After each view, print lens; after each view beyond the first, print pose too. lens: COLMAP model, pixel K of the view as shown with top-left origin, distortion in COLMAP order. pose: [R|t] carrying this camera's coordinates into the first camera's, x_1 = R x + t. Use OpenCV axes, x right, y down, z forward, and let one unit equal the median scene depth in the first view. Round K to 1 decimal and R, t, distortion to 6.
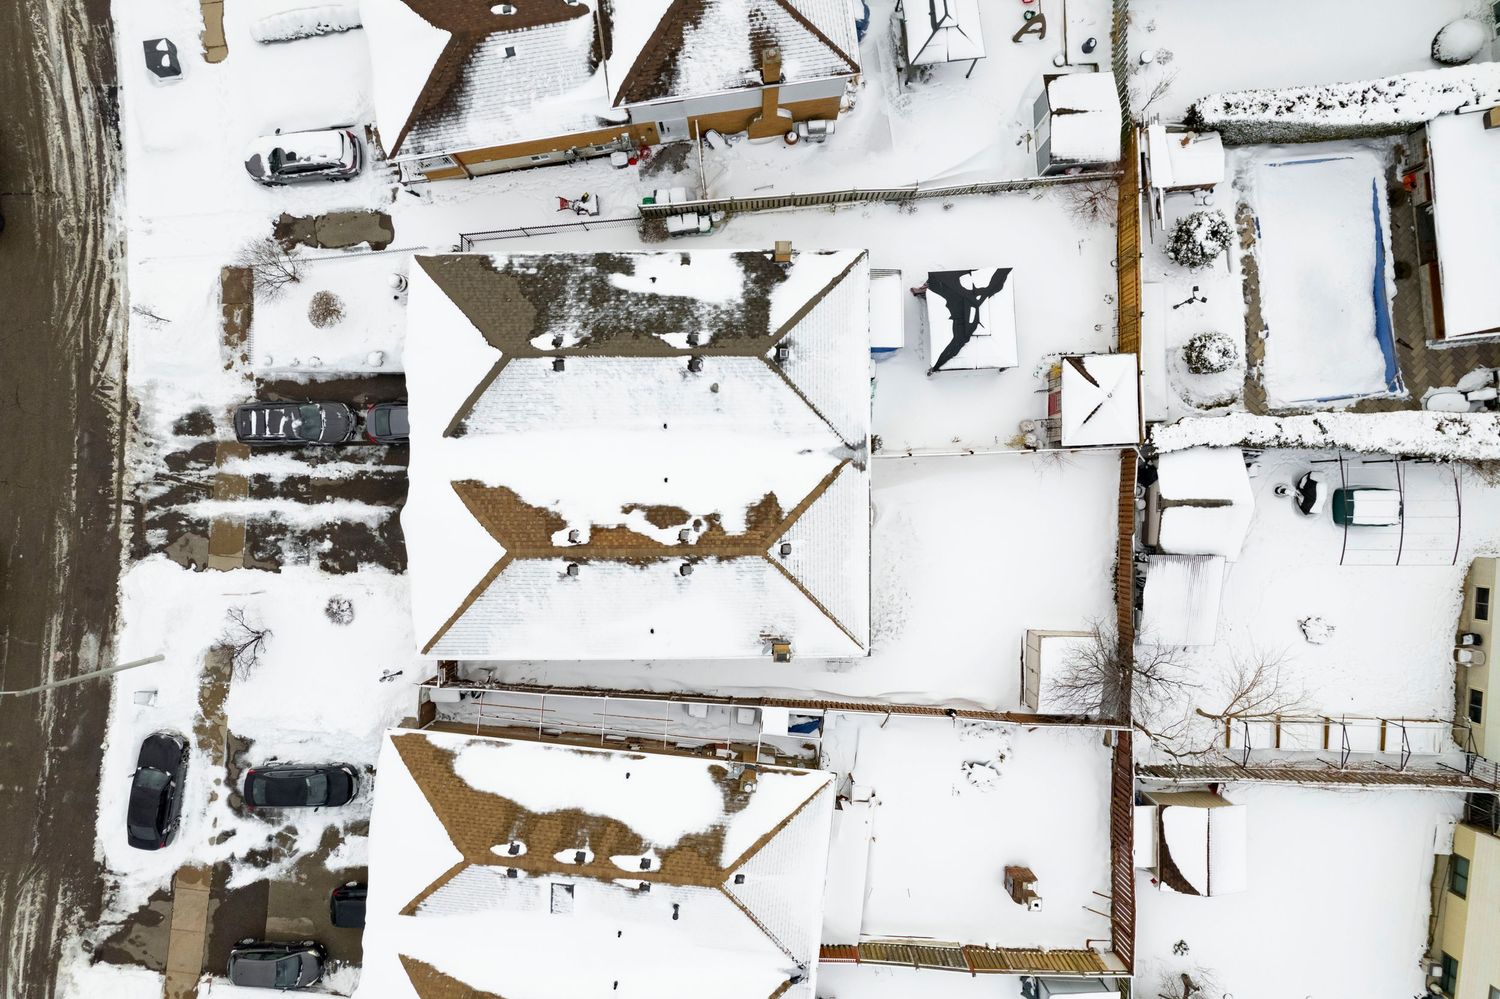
lens RADIAL K [[962.7, 0, 753.3], [0, 962.7, 504.8], [0, 0, 1]] dist [-0.084688, 0.077803]
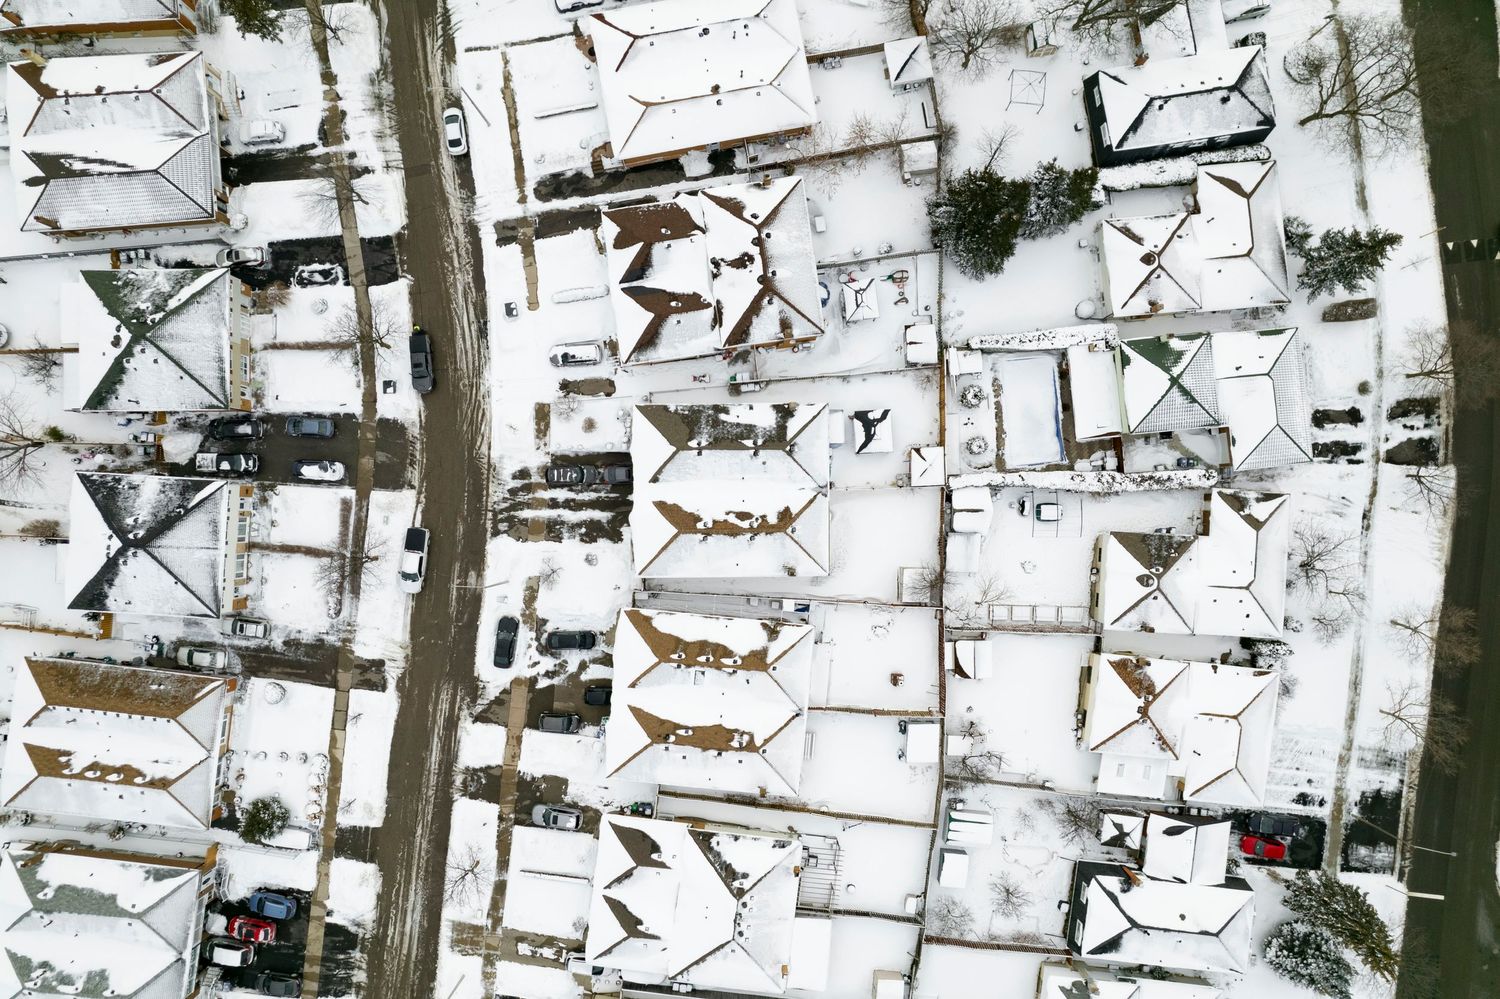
lens RADIAL K [[958.7, 0, 752.3], [0, 958.7, 506.6], [0, 0, 1]] dist [-0.050897, -0.000372]
pose [[0.999953, -0.000402, 0.009723, -0.085879], [0.000501, 0.999949, -0.010107, 0.011355], [-0.009719, 0.010111, 0.999902, -1.287879]]
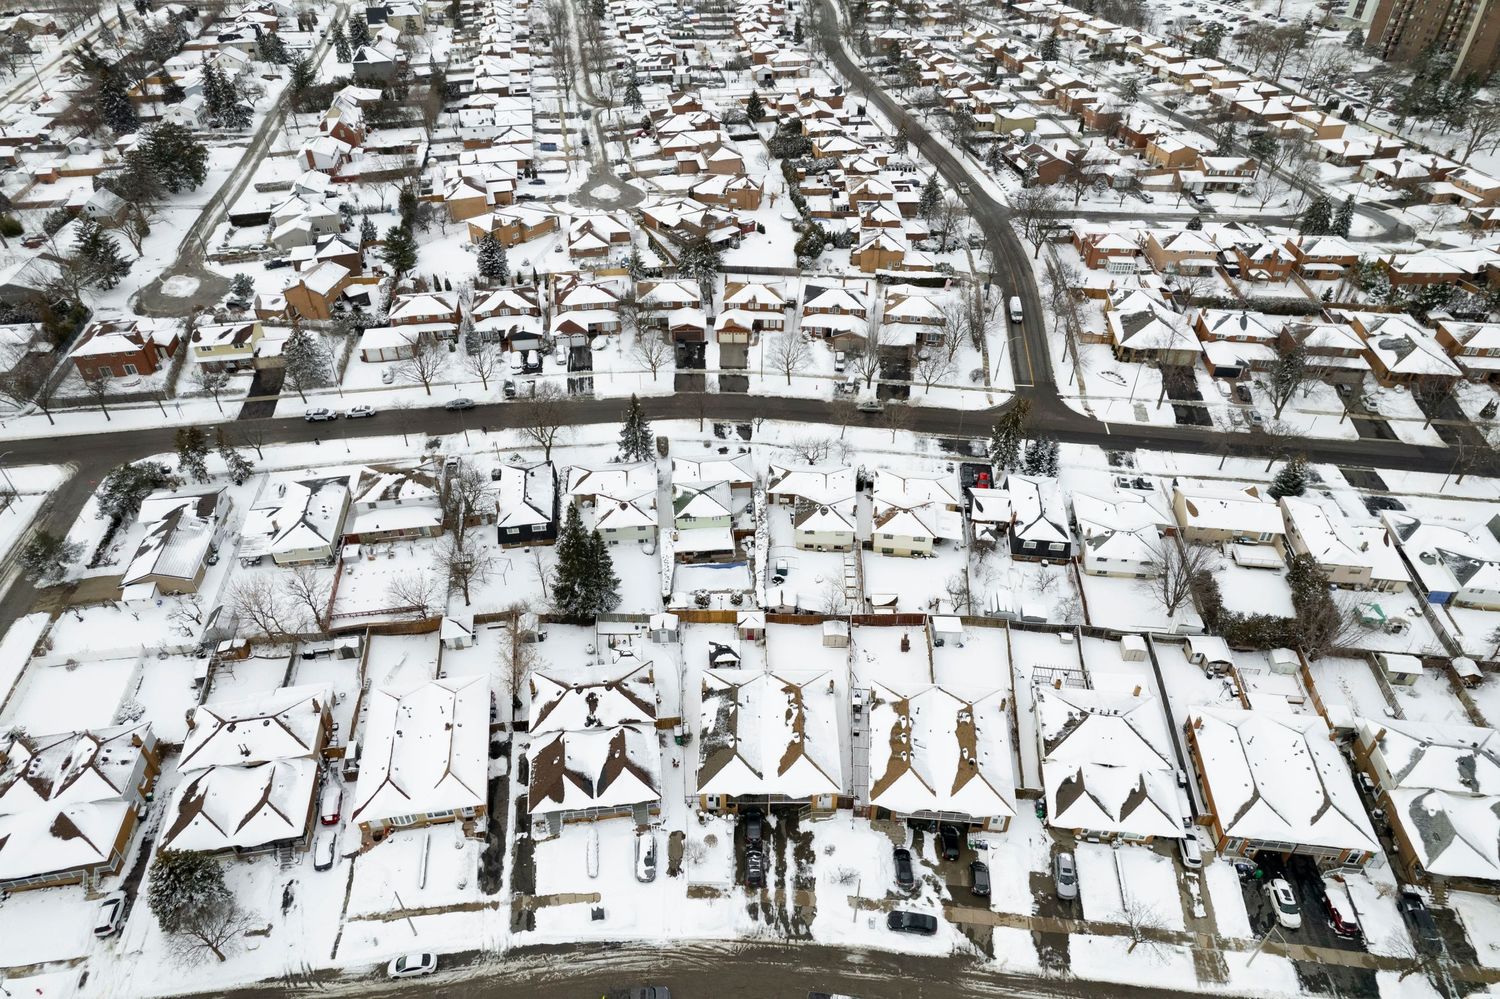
lens RADIAL K [[958.7, 0, 752.3], [0, 958.7, 506.6], [0, 0, 1]] dist [-0.050897, -0.000372]
pose [[0.008652, -0.614876, 0.788577, -1.932536], [0.999949, 0.001138, -0.010084, -0.069495], [0.005303, 0.788623, 0.614854, -1.296895]]
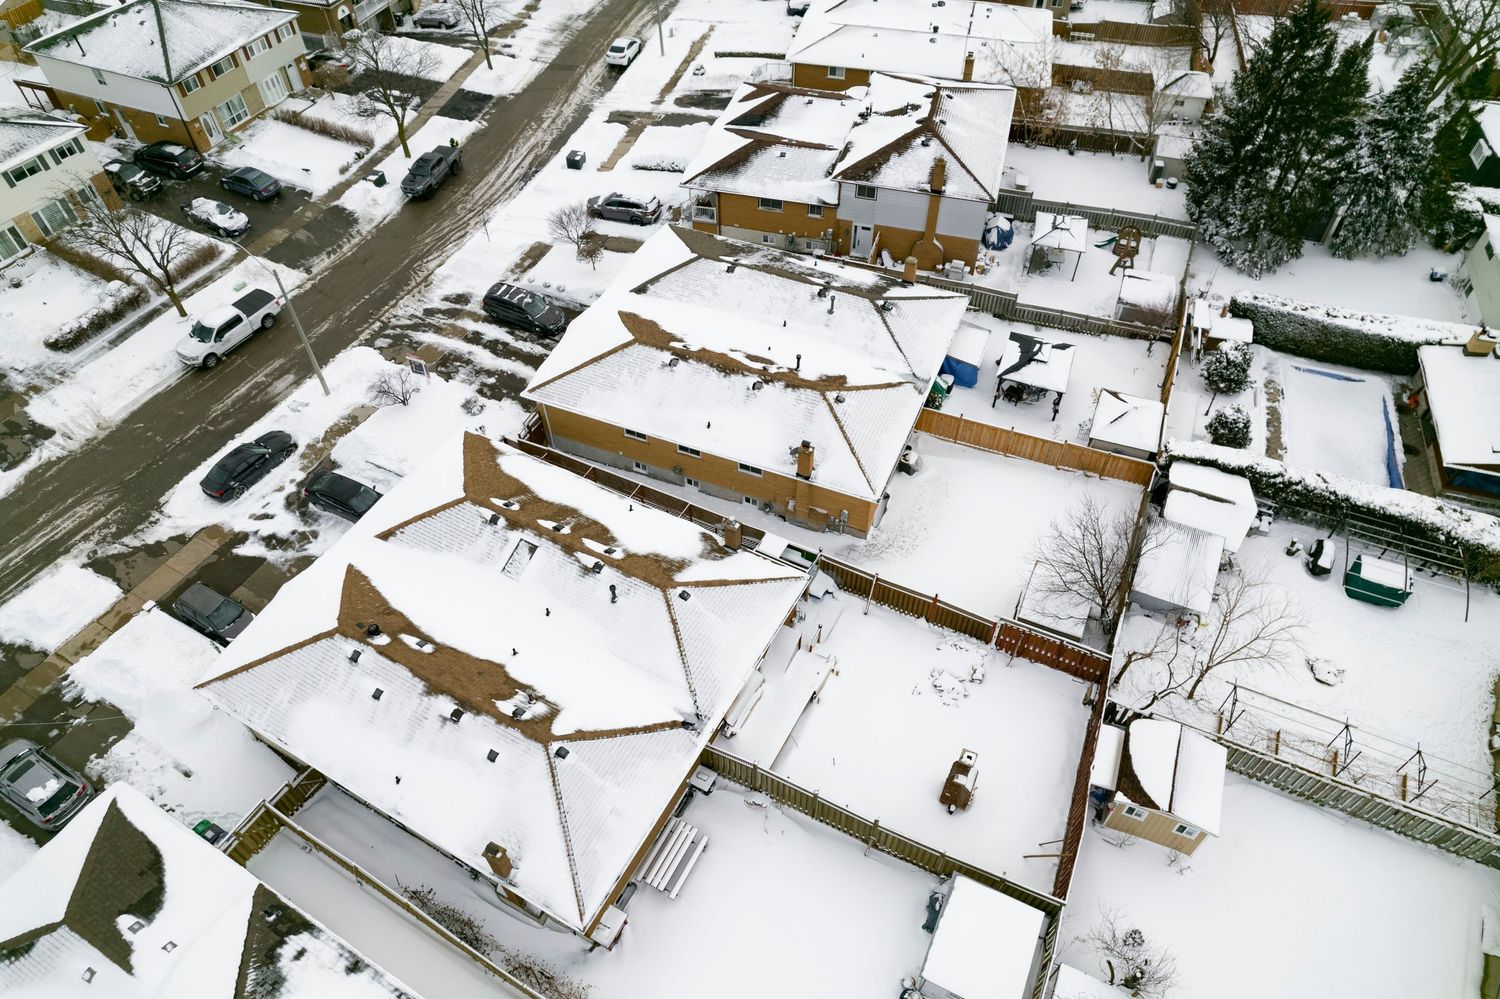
lens RADIAL K [[962.7, 0, 753.3], [0, 962.7, 504.8], [0, 0, 1]] dist [-0.084688, 0.077803]
pose [[0.919452, 0.297024, -0.257650, 0.260070], [-0.393181, 0.687809, -0.610187, 0.841526], [-0.004026, 0.662341, 0.749192, 0.170337]]
